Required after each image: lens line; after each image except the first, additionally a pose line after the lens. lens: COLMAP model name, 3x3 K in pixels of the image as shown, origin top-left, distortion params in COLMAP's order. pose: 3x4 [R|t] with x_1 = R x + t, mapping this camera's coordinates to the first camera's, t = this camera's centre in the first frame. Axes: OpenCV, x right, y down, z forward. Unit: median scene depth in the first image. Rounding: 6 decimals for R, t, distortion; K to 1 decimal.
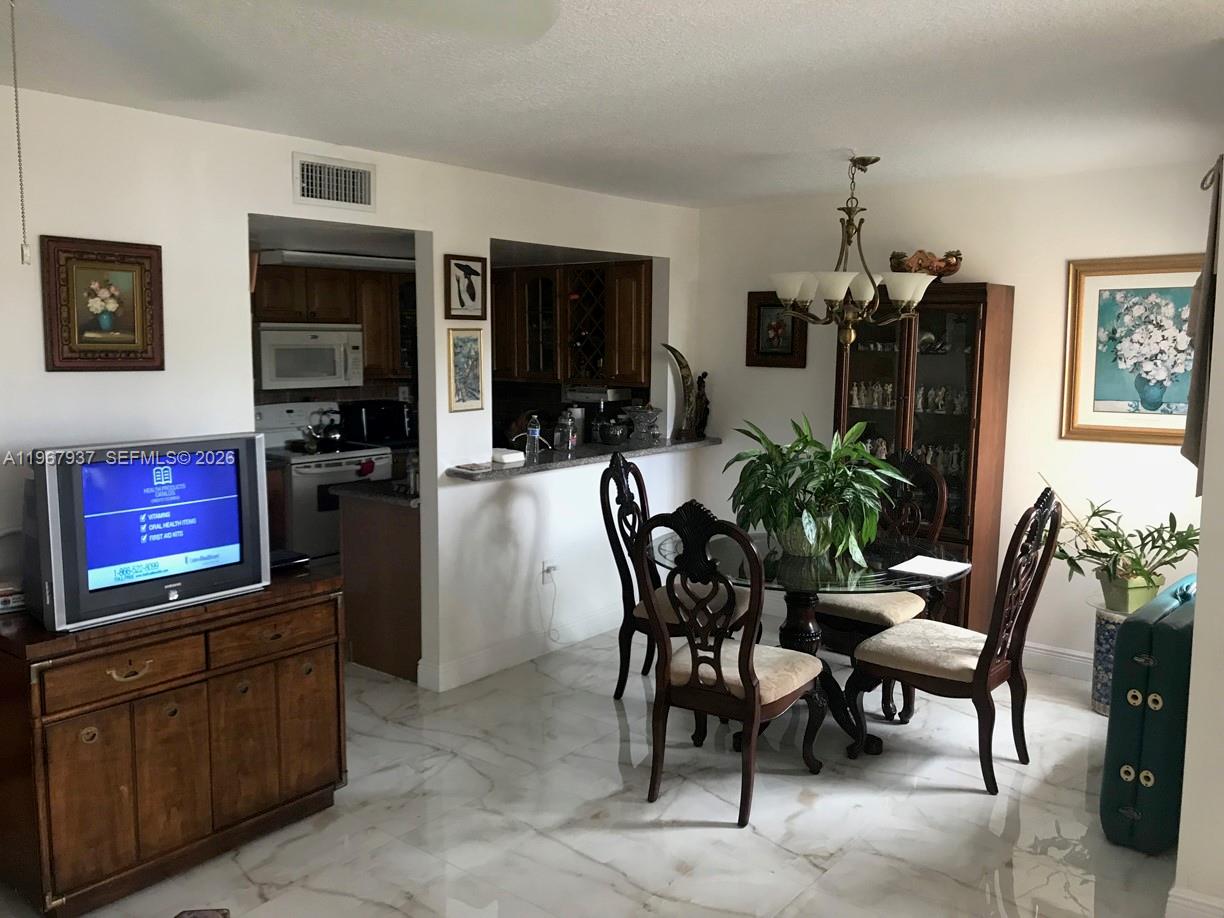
lens RADIAL K [[1022.6, 0, 618.7], [0, 1022.6, 456.3], [0, 0, 1]] dist [0.033964, -0.045334]
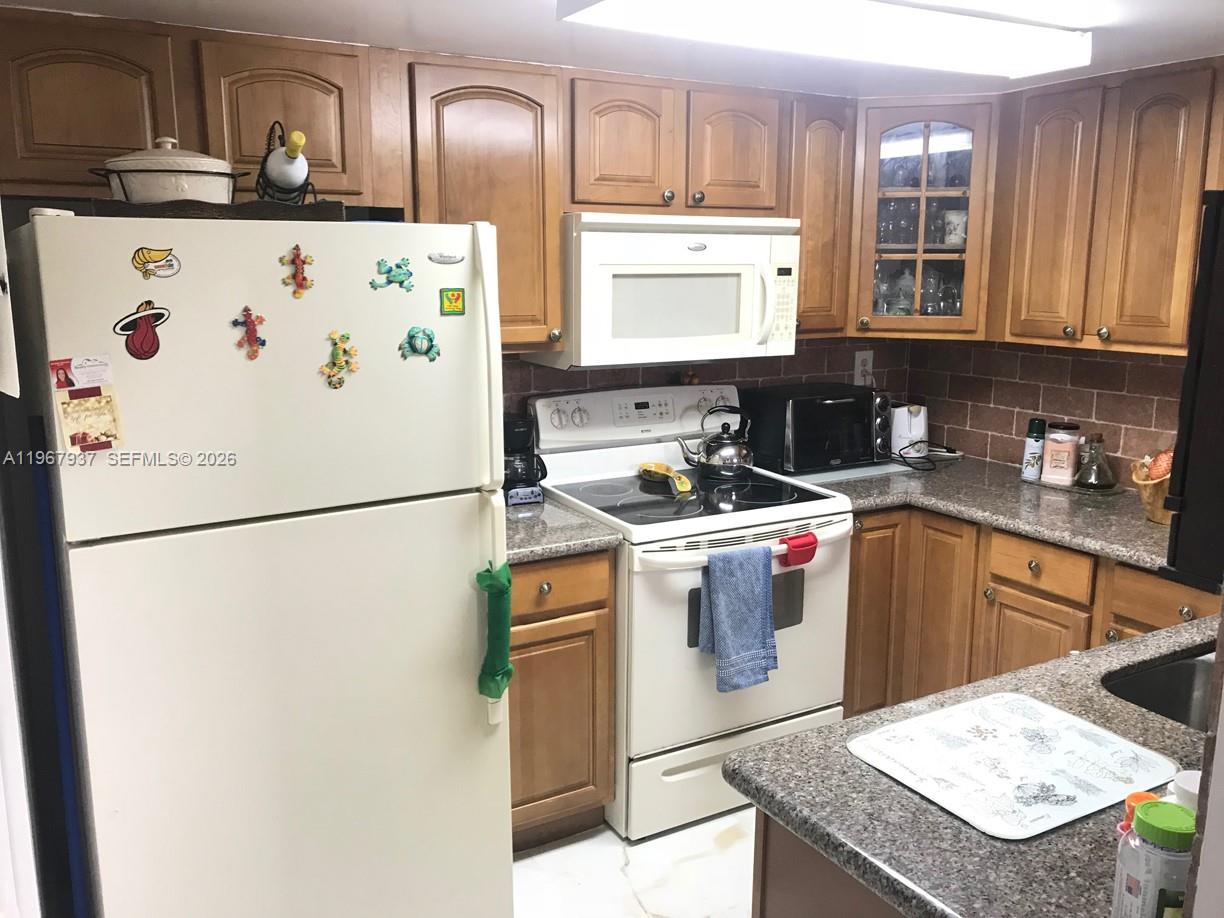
lens RADIAL K [[1022.6, 0, 614.6], [0, 1022.6, 462.7], [0, 0, 1]] dist [0.033964, -0.045334]
pose [[0.934829, 0.067733, -0.348578, -0.163029], [-0.042547, 0.995933, 0.079417, -0.054302], [0.352539, -0.059411, 0.933909, 0.544315]]
